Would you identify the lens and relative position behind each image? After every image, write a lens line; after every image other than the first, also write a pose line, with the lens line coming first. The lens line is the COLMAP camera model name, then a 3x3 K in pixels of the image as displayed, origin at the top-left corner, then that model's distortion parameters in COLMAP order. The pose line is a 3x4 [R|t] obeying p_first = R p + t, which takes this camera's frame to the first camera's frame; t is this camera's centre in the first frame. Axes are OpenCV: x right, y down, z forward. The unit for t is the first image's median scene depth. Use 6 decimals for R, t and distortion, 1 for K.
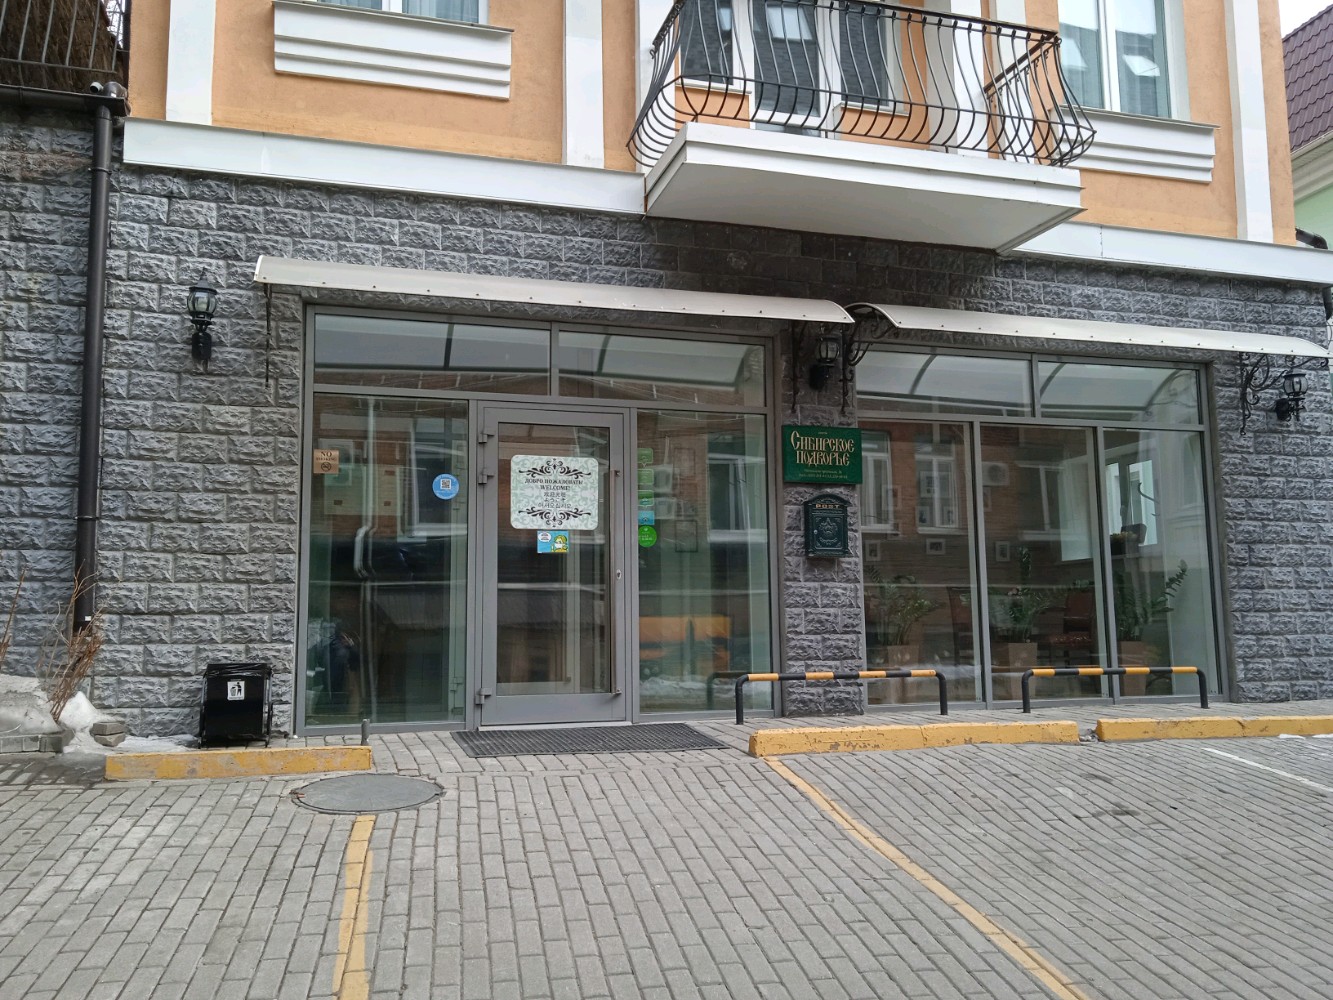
lens RADIAL K [[1102.2, 0, 666.5], [0, 1102.2, 500.0], [0, 0, 1]] dist [0.020463, -0.019758]
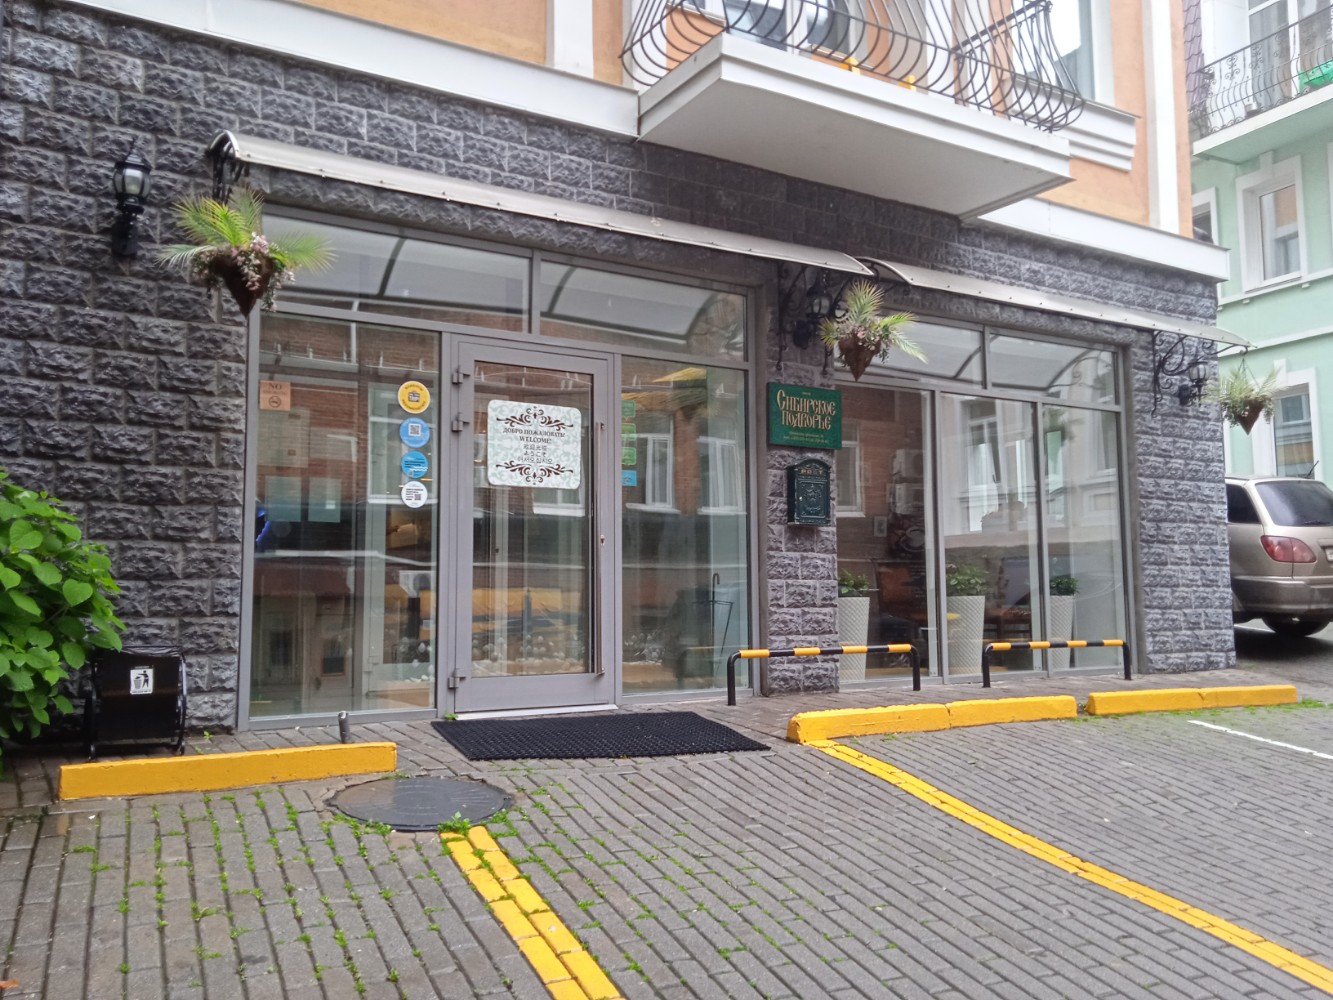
lens RADIAL K [[1102.2, 0, 666.5], [0, 1102.2, 500.0], [0, 0, 1]] dist [0.020463, -0.019758]
pose [[0.968557, 0.026265, 0.247403, -0.212785], [-0.031657, 0.999340, 0.017843, 0.017581], [-0.246771, -0.025114, 0.968748, 0.124294]]
